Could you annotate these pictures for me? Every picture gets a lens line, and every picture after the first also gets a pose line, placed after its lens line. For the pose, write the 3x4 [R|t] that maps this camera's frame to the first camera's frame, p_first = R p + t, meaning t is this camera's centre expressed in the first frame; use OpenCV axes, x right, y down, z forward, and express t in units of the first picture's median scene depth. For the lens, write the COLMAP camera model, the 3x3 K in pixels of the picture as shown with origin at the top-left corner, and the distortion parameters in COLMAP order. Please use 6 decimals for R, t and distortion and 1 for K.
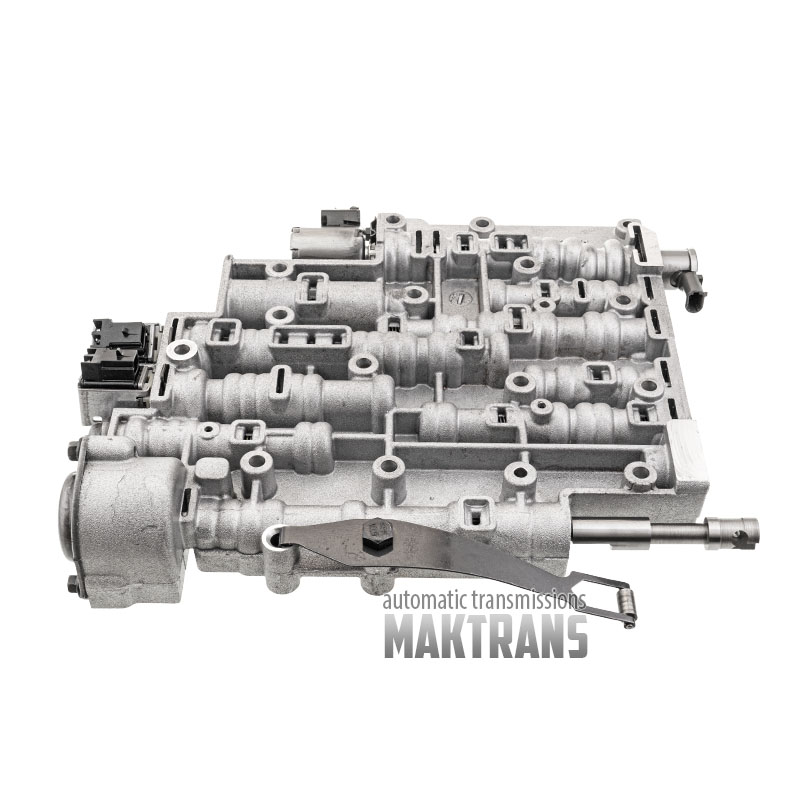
lens RADIAL K [[1430.2, 0, 402.2], [0, 1430.2, 399.9], [0, 0, 1]] dist [-0.025115, -0.035262]
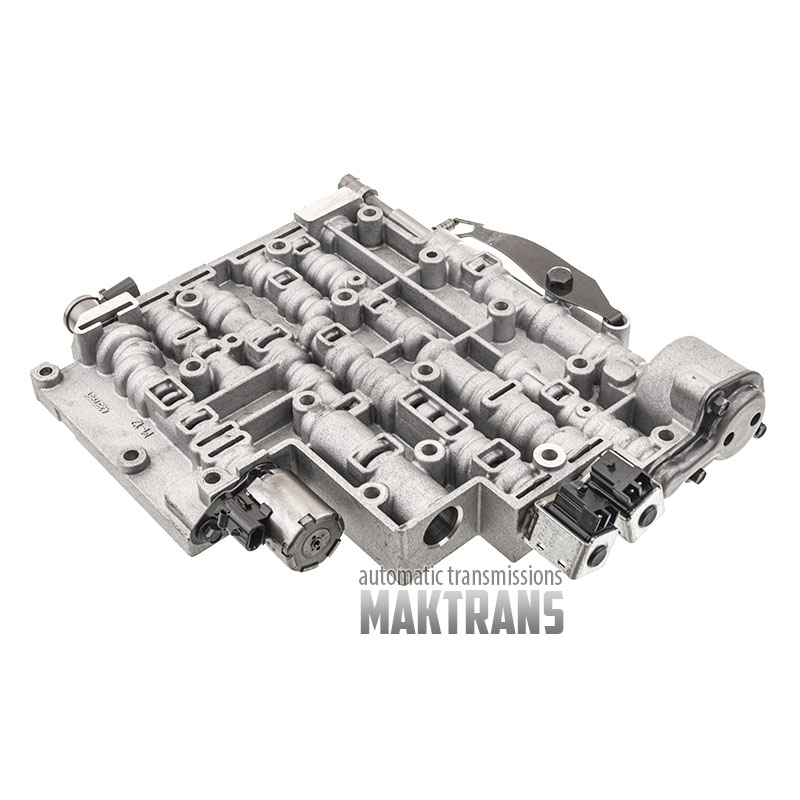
lens RADIAL K [[1227.5, 0, 401.2], [0, 1227.5, 399.9], [0, 0, 1]] dist [-0.003660, 0.010729]
pose [[-0.664610, -0.516068, 0.540340, -0.493456], [0.518867, 0.201601, 0.830743, -0.747758], [-0.537653, 0.832485, 0.133785, 0.881728]]
